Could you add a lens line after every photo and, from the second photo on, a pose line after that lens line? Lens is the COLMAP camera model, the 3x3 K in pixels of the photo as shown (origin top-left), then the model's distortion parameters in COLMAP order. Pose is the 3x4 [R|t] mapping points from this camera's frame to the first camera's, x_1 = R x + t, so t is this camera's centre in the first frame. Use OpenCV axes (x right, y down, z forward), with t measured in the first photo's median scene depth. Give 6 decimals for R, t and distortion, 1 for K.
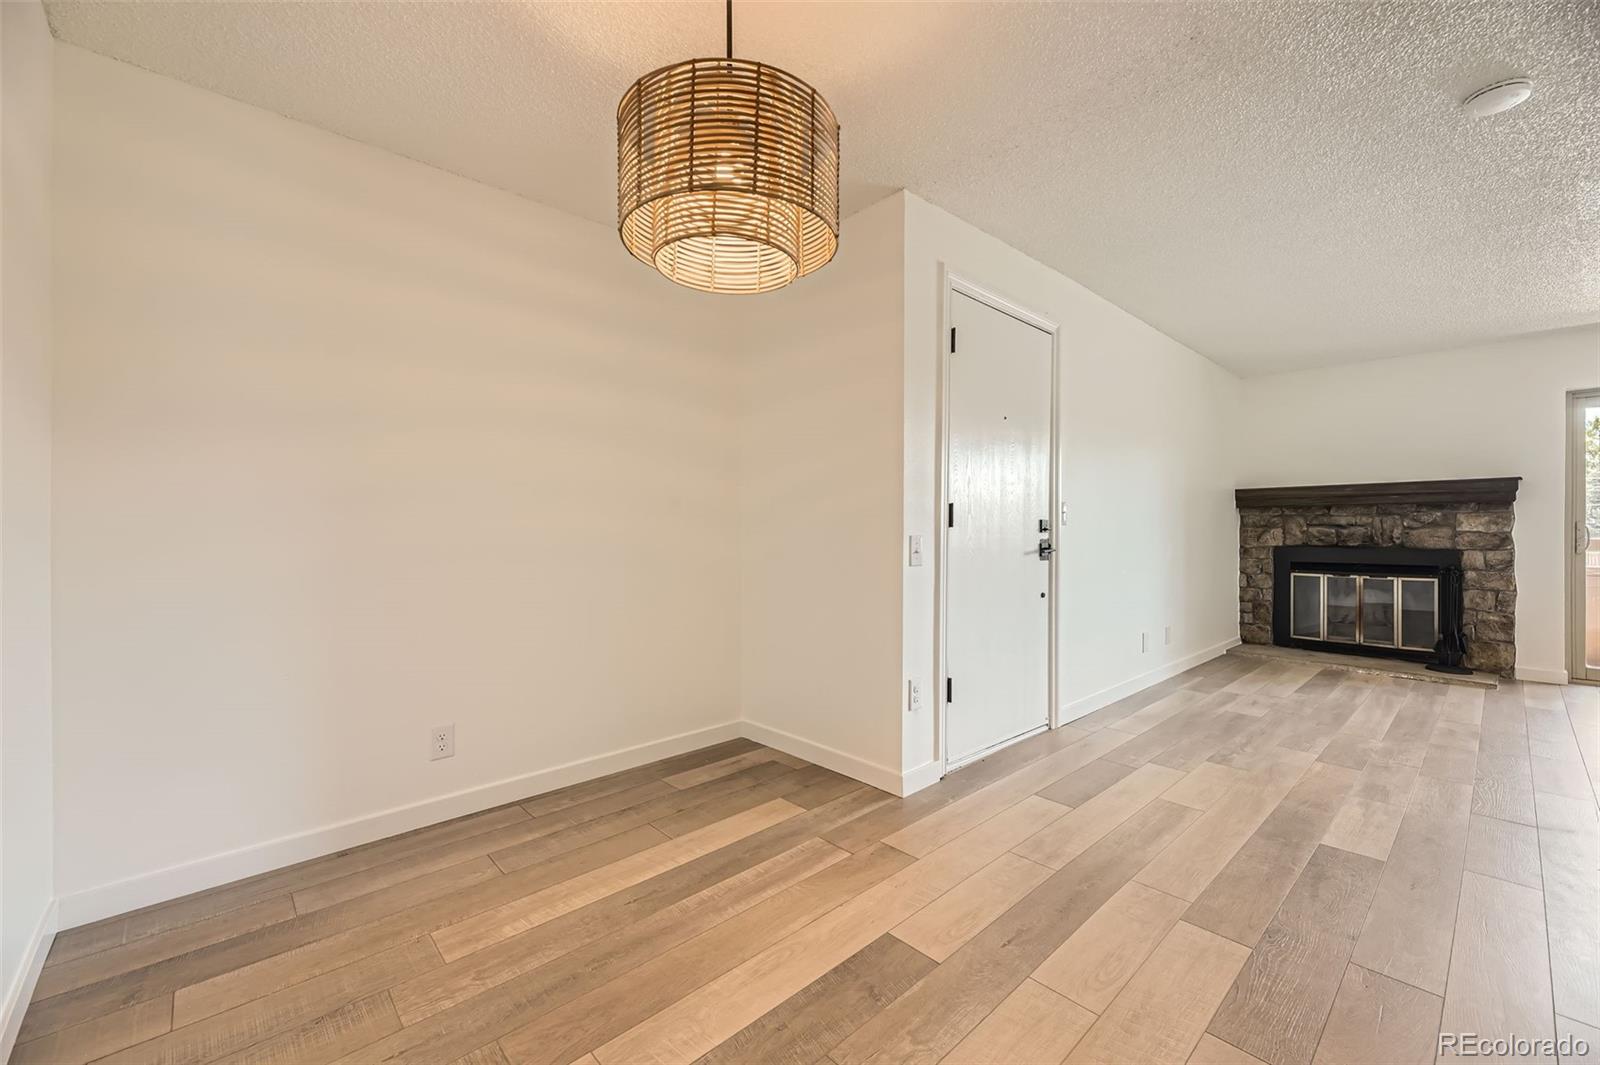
lens RADIAL K [[645.3, 0, 797.4], [0, 645.3, 533.2], [0, 0, 1]] dist [0.023466, -0.007497]
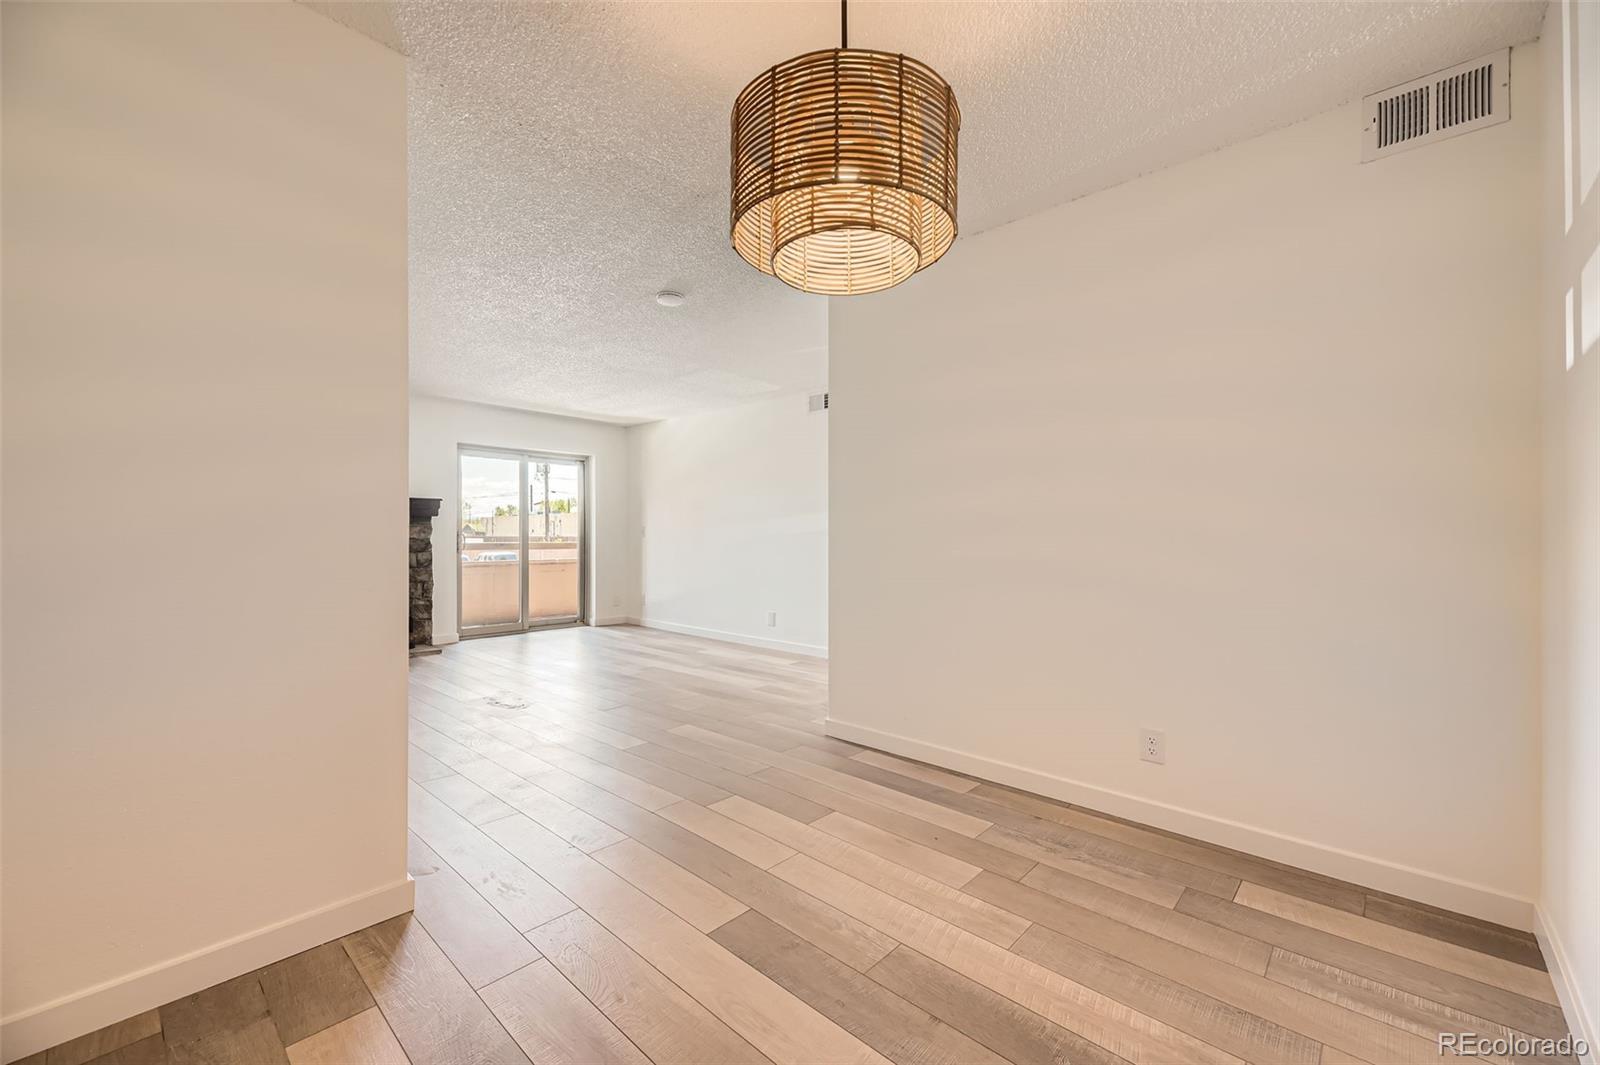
lens RADIAL K [[643.3, 0, 798.4], [0, 643.3, 528.5], [0, 0, 1]] dist [0.022154, -0.007939]
pose [[-0.084408, 0.013307, 0.996342, -0.496090], [0.002968, 0.999910, -0.013103, -0.004178], [-0.996427, 0.001851, -0.084440, 0.525142]]
